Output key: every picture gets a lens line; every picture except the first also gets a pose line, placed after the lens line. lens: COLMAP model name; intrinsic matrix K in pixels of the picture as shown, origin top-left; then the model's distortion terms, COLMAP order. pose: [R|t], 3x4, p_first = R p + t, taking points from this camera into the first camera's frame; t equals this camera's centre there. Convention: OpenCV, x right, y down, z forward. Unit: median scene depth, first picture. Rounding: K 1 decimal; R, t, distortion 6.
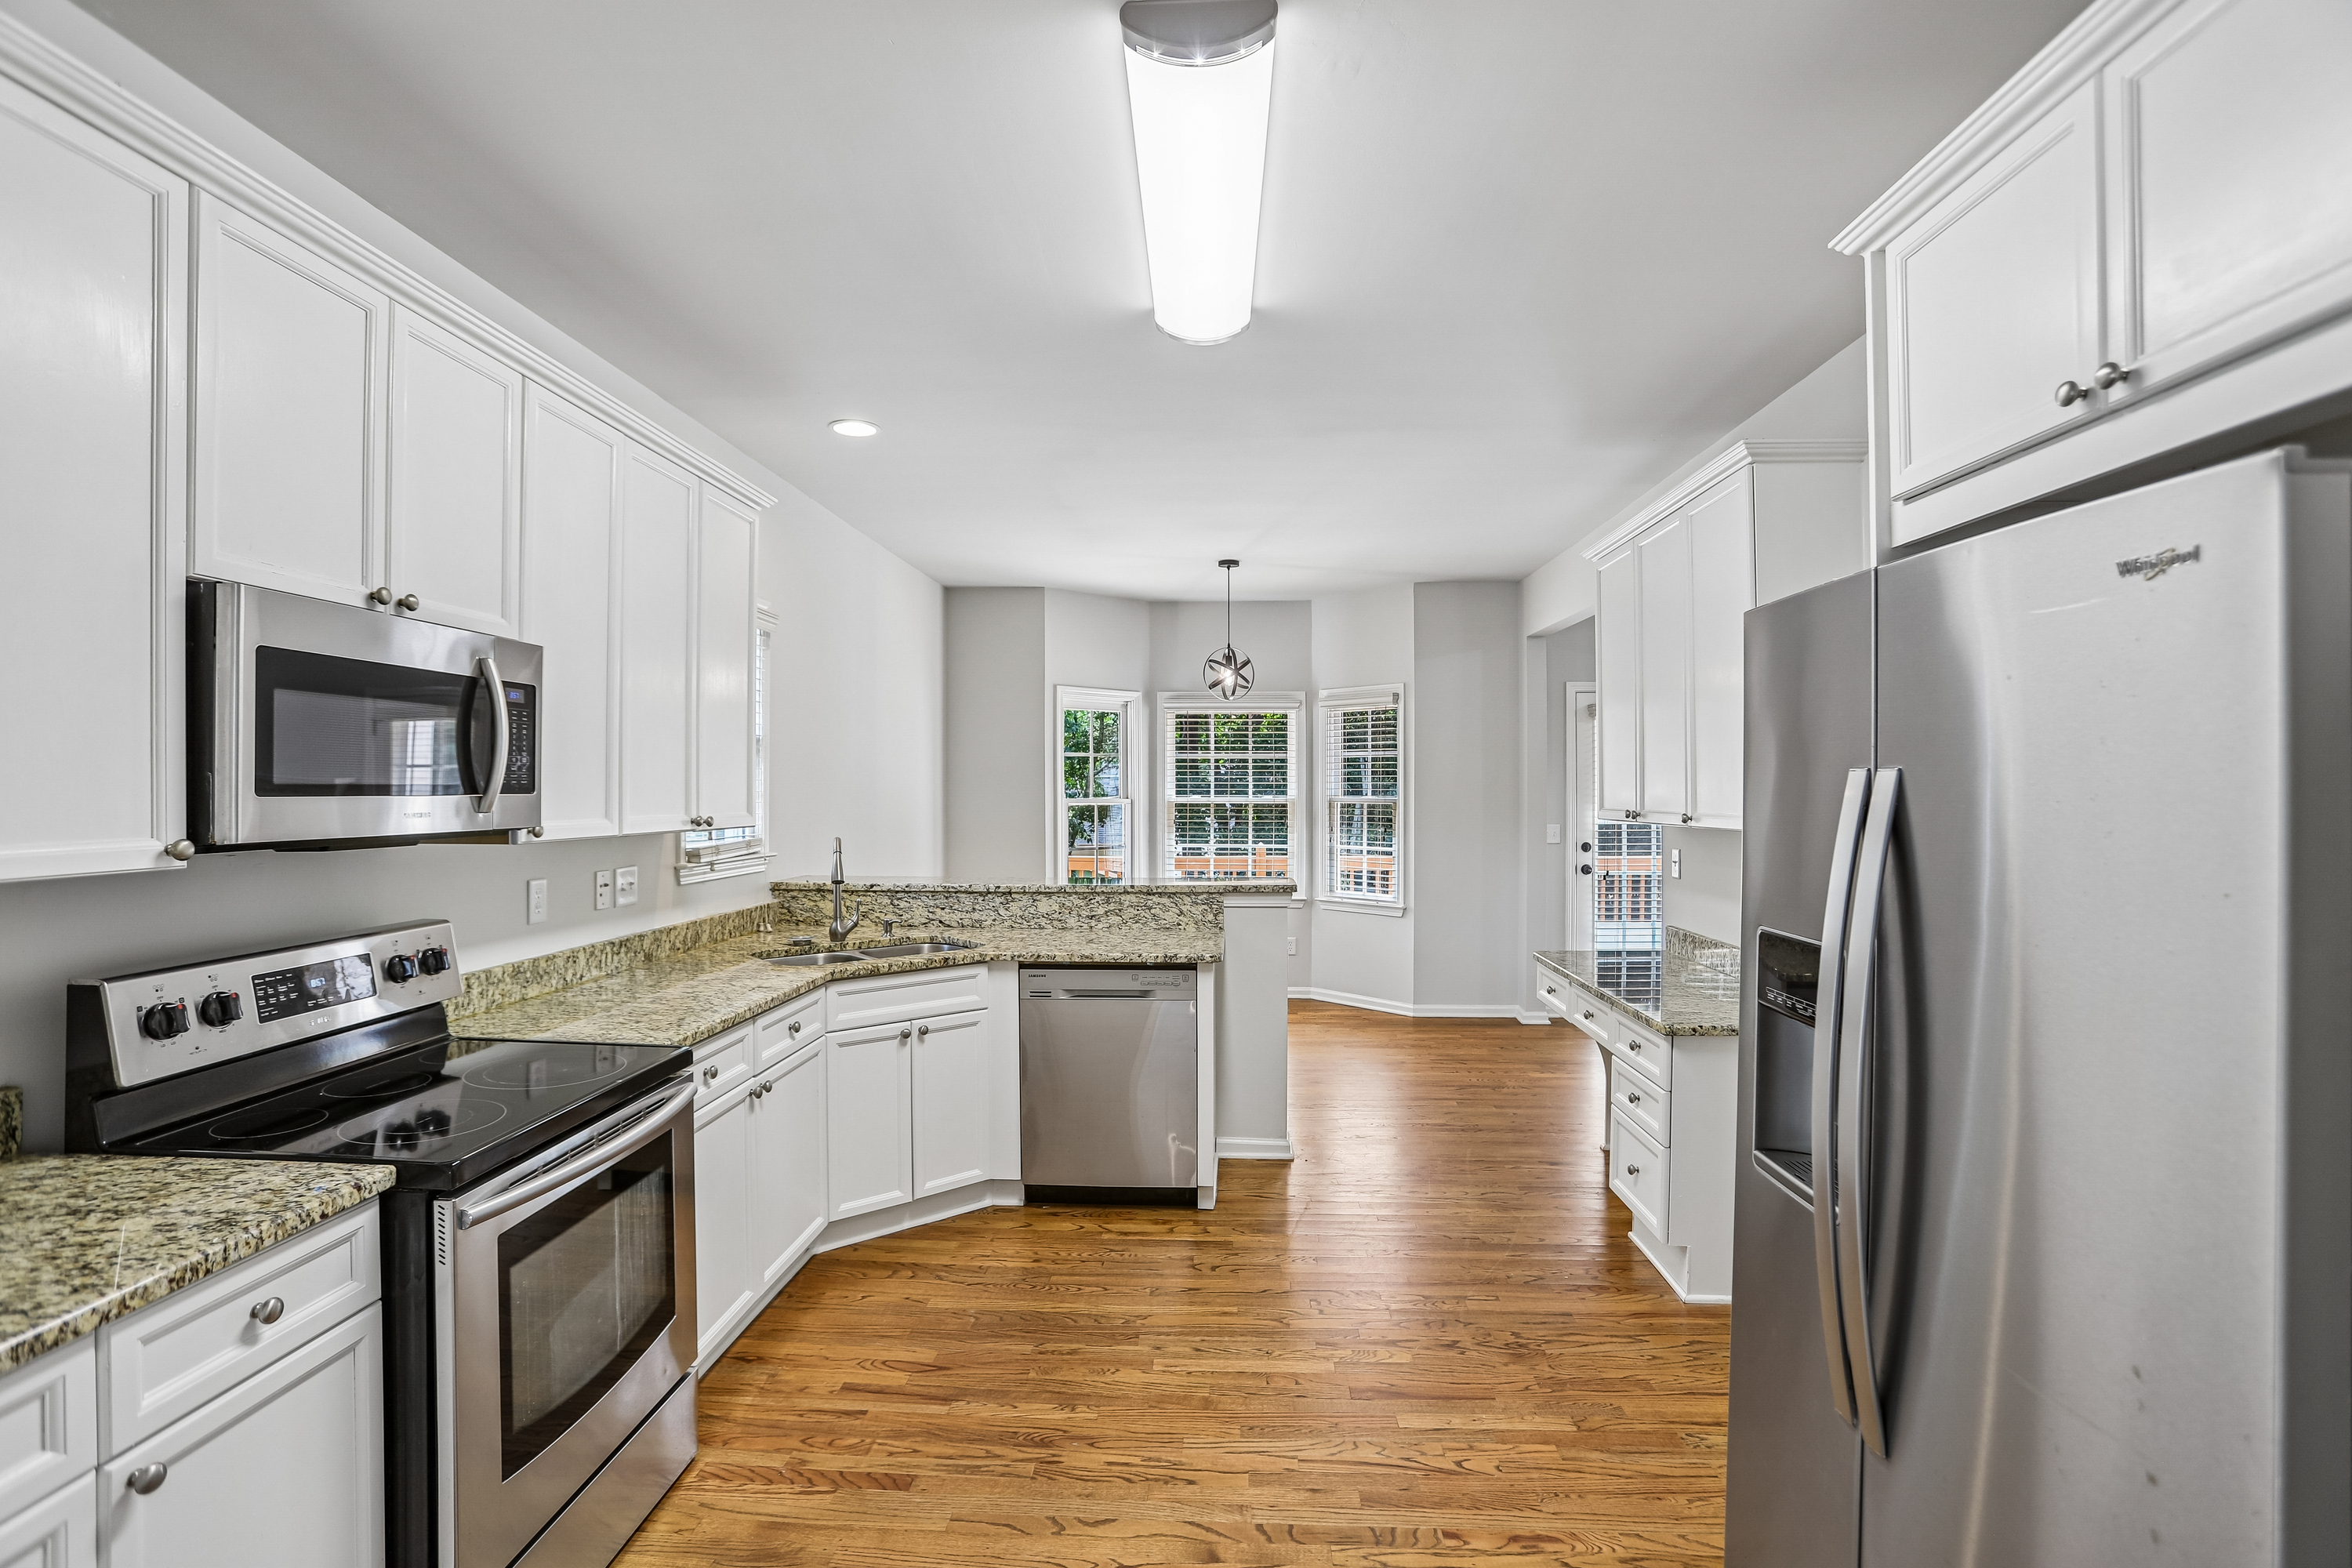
lens RADIAL K [[1093.3, 0, 1167.0], [0, 1093.3, 781.8], [0, 0, 1]] dist [-0.069168, 0.027428]
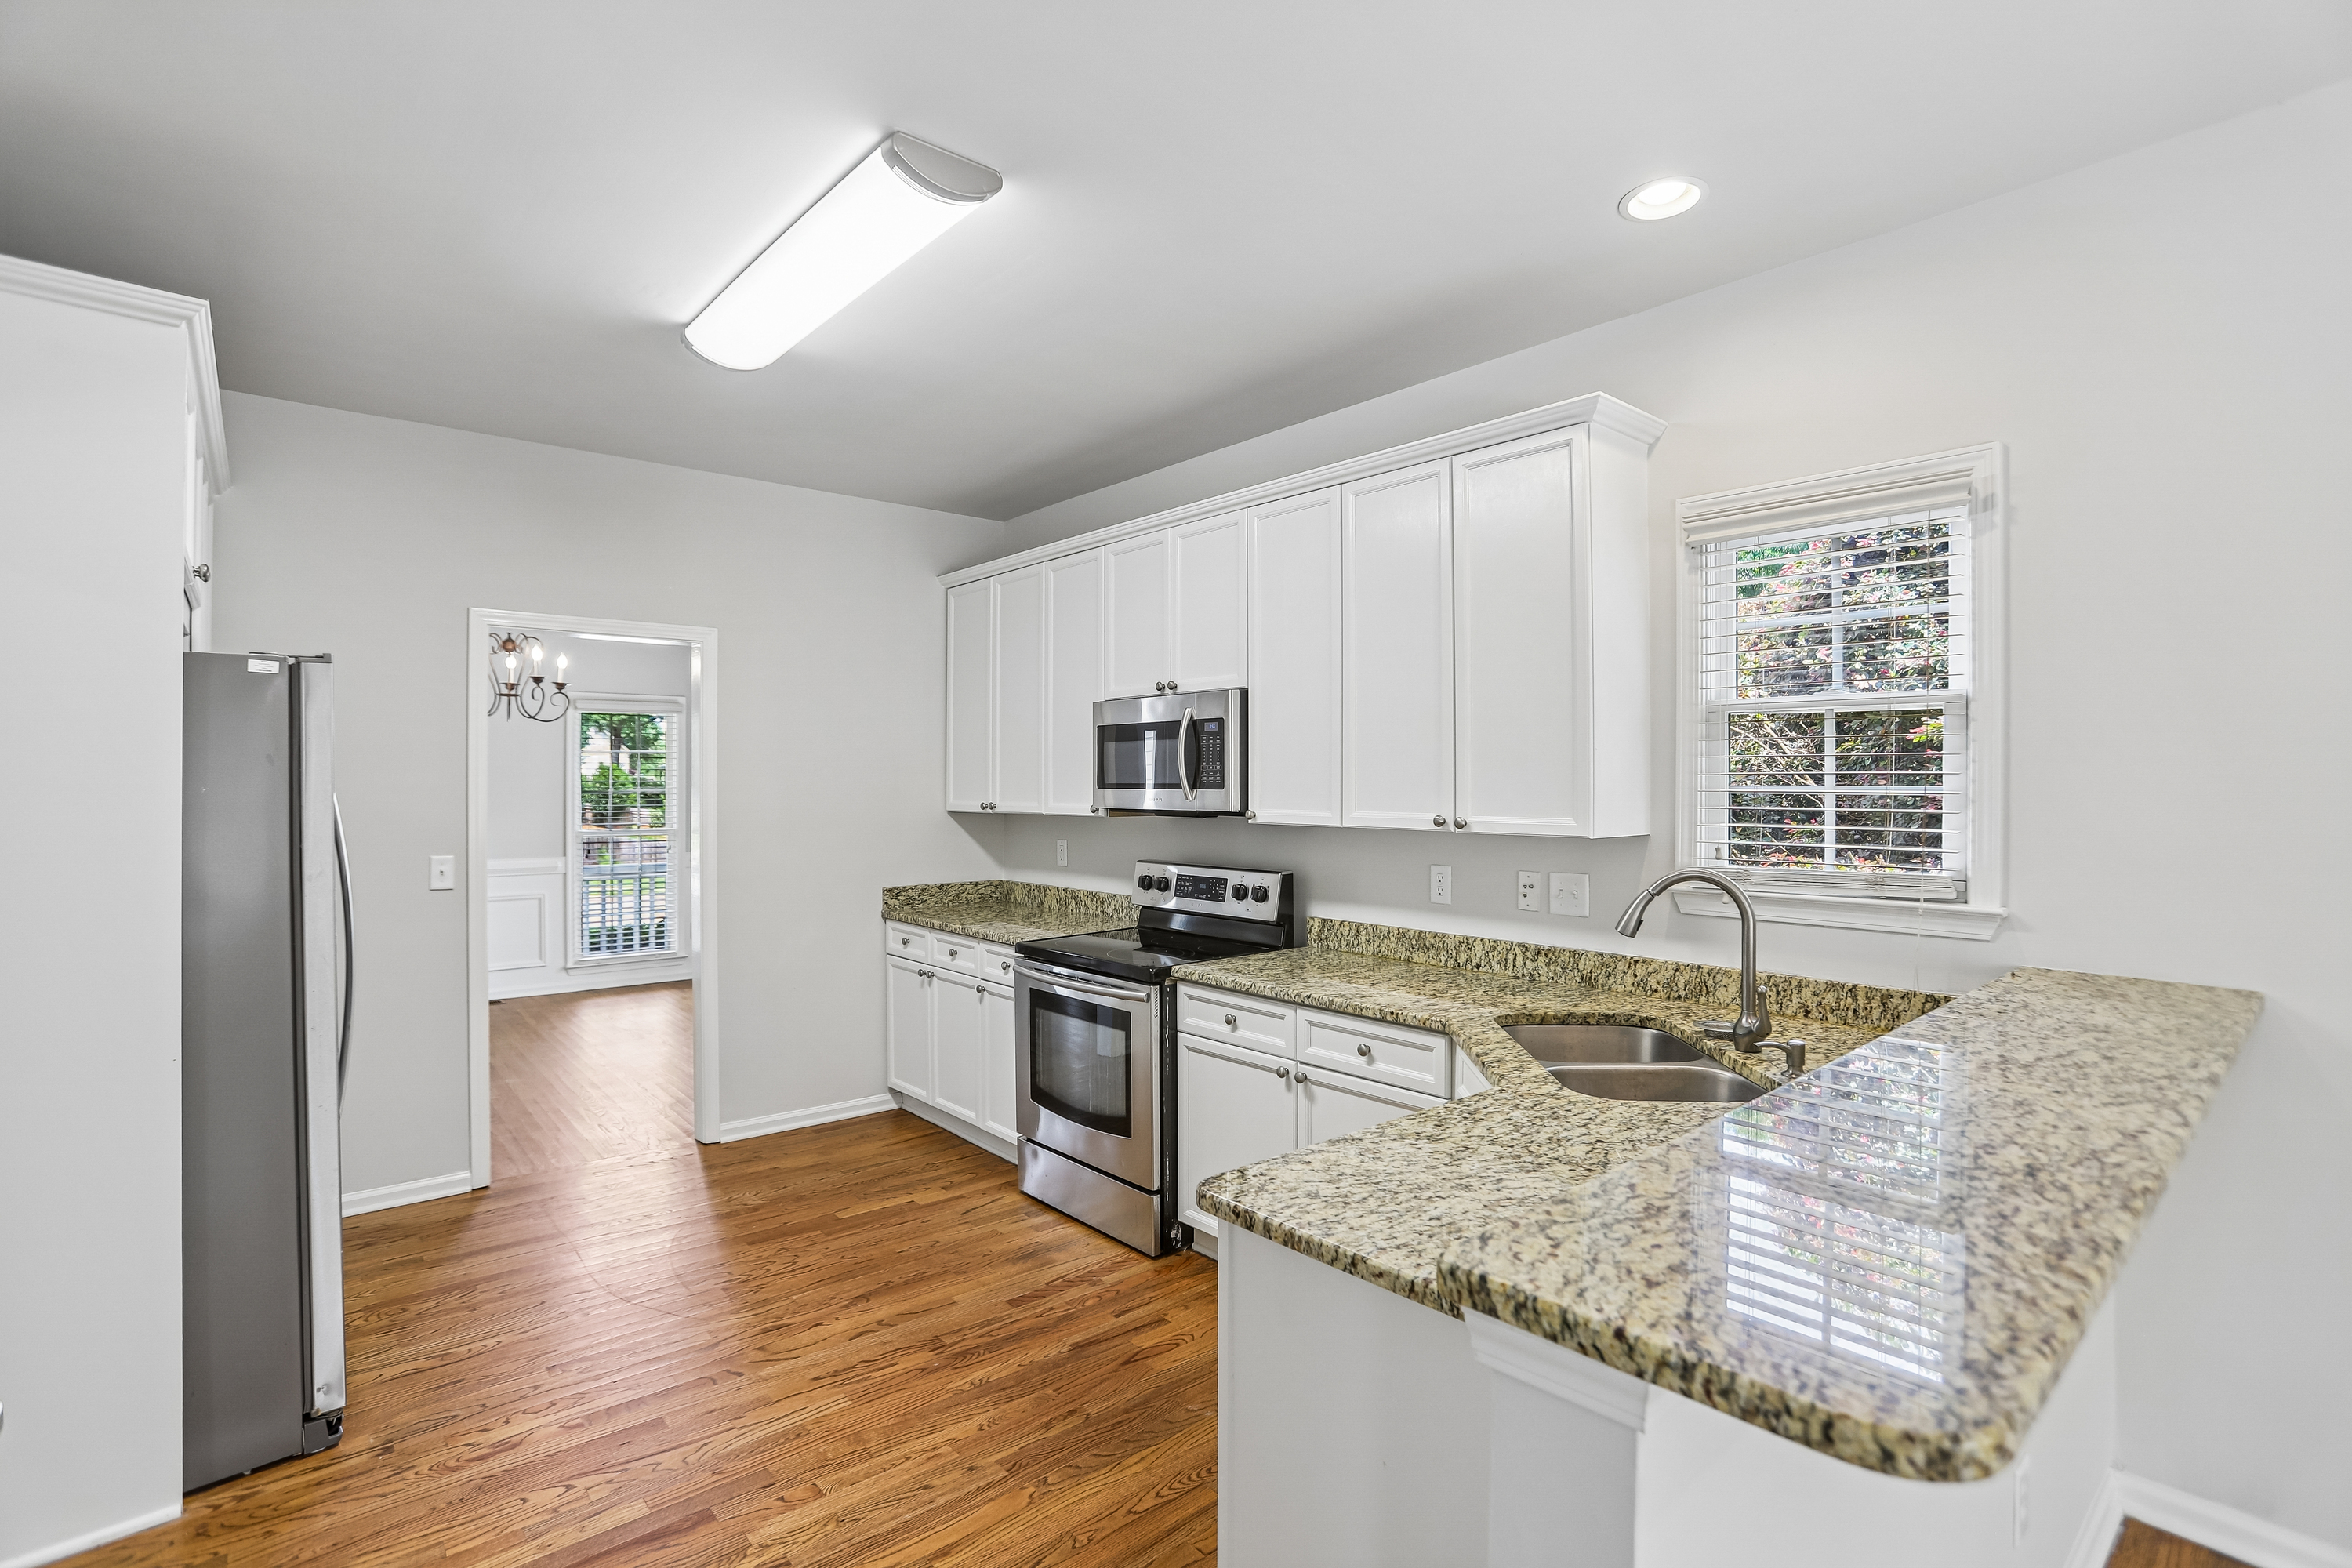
lens RADIAL K [[1093.3, 0, 1167.0], [0, 1093.3, 781.8], [0, 0, 1]] dist [-0.069168, 0.027428]
pose [[-0.715213, -0.001477, -0.698905, 0.471342], [0.003335, 0.999979, -0.005525, 0.007142], [0.698899, -0.006283, -0.715193, 1.754230]]
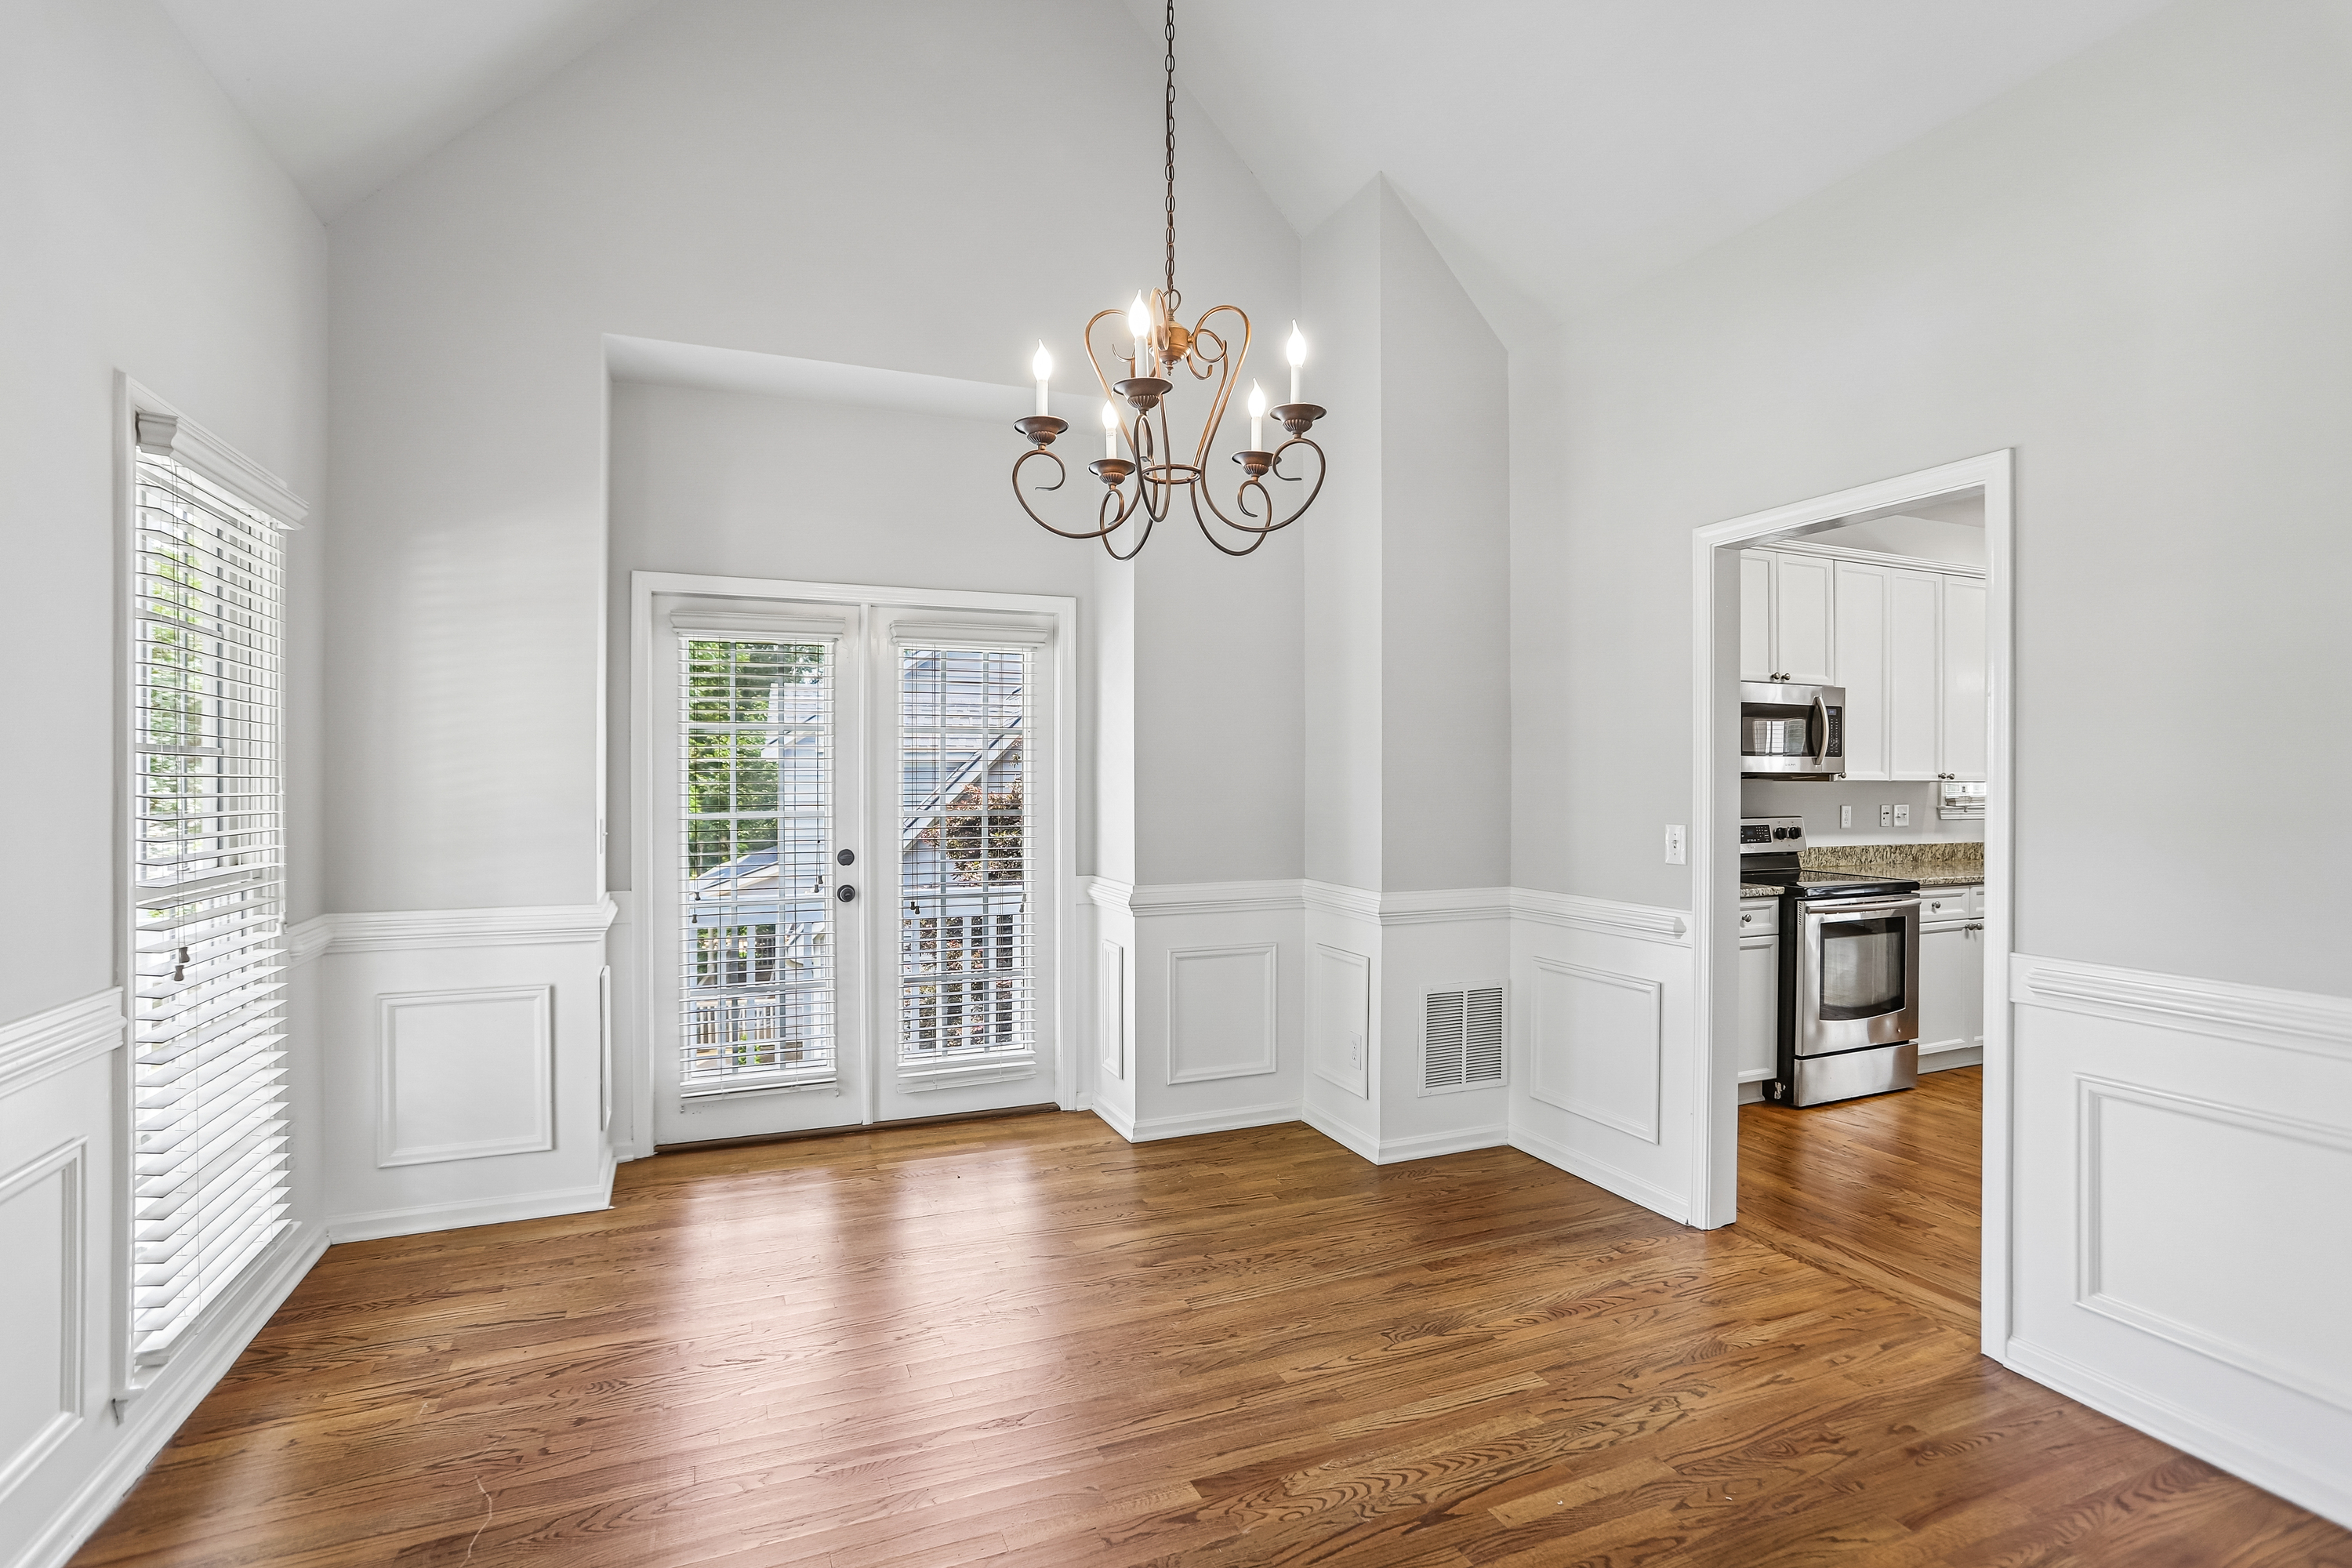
lens RADIAL K [[1093.3, 0, 1167.0], [0, 1093.3, 781.8], [0, 0, 1]] dist [-0.069168, 0.027428]
pose [[0.435104, 0.002324, -0.900377, 0.632766], [0.004347, 0.999980, 0.004681, 0.037964], [0.900370, -0.005951, 0.435085, -0.971268]]
